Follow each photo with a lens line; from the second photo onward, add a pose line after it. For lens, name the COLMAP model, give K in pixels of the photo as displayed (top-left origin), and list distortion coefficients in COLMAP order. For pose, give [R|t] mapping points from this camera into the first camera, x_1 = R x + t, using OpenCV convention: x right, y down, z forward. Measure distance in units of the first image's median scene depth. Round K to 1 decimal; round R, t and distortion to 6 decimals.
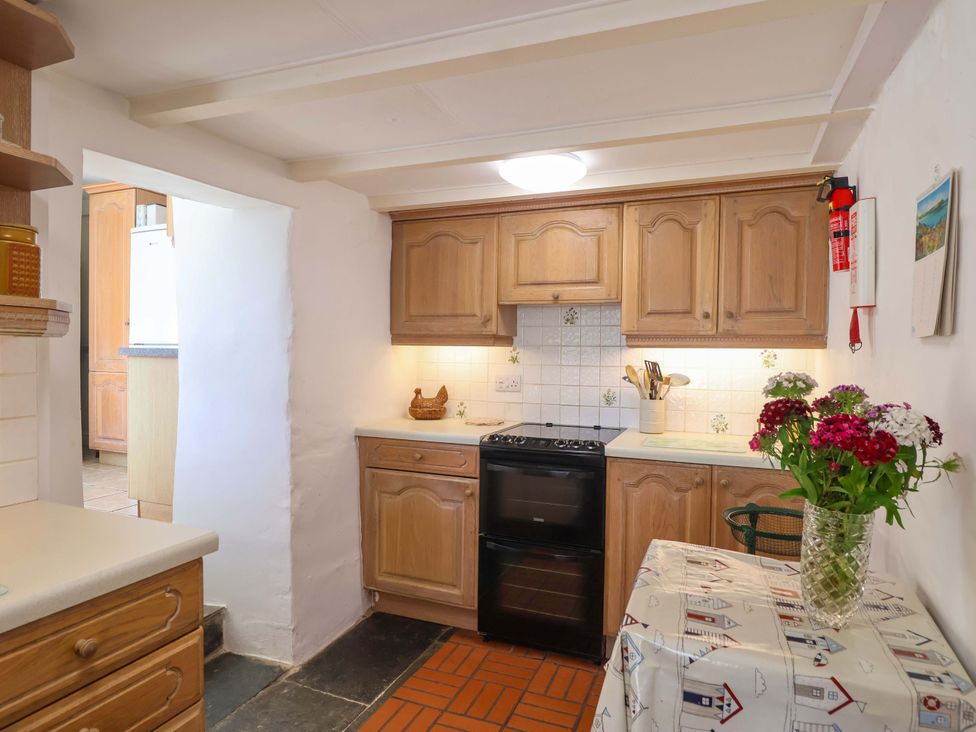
lens RADIAL K [[605.5, 0, 455.5], [0, 605.5, 368.6], [0, 0, 1]] dist [-0.001778, -0.003791]
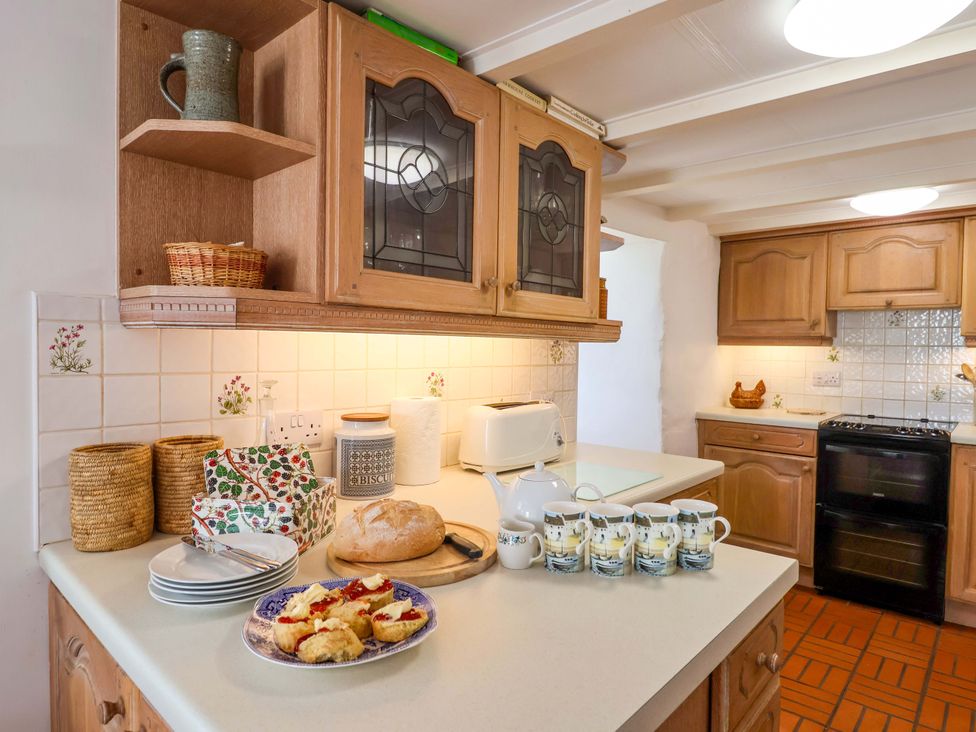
lens RADIAL K [[573.1, 0, 488.0], [0, 573.1, 366.0], [0, 0, 1]] dist [0.003330, -0.010814]
pose [[0.945177, 0.010817, -0.326380, -0.202955], [-0.010933, 0.999939, 0.001477, 0.007010], [0.326377, 0.002172, 0.945237, -0.273579]]
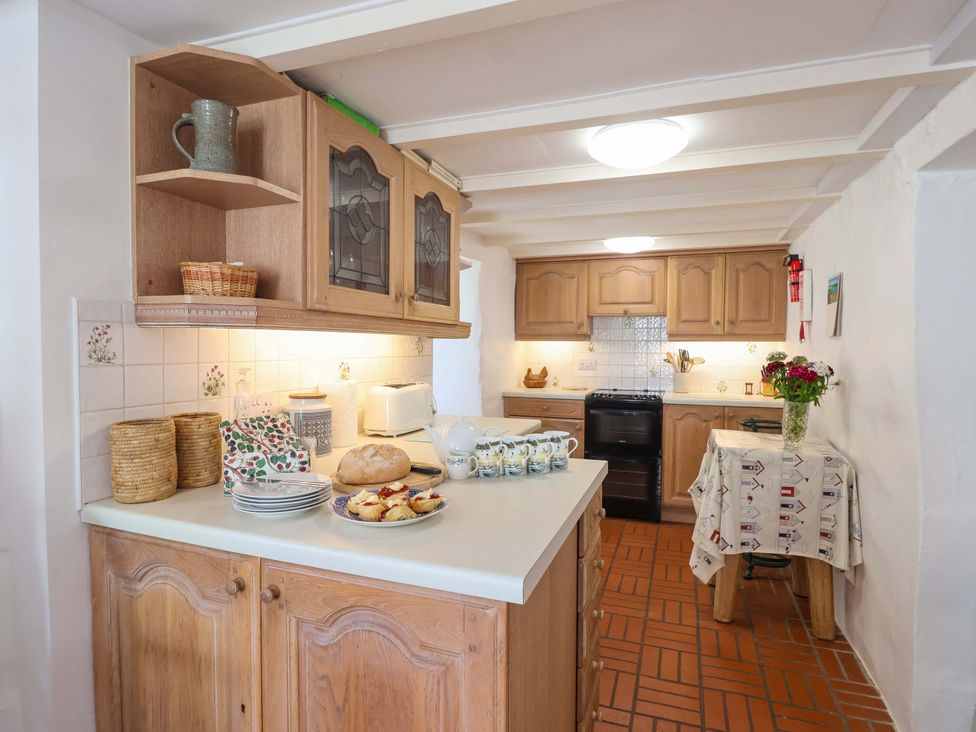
lens RADIAL K [[509.5, 0, 488.0], [0, 509.5, 366.0], [0, 0, 1]] dist [0.002344, -0.011297]
pose [[0.999351, -0.007086, 0.035311, -0.276158], [0.006664, 0.999905, 0.012032, 0.013196], [-0.035393, -0.011789, 0.999304, -0.409116]]
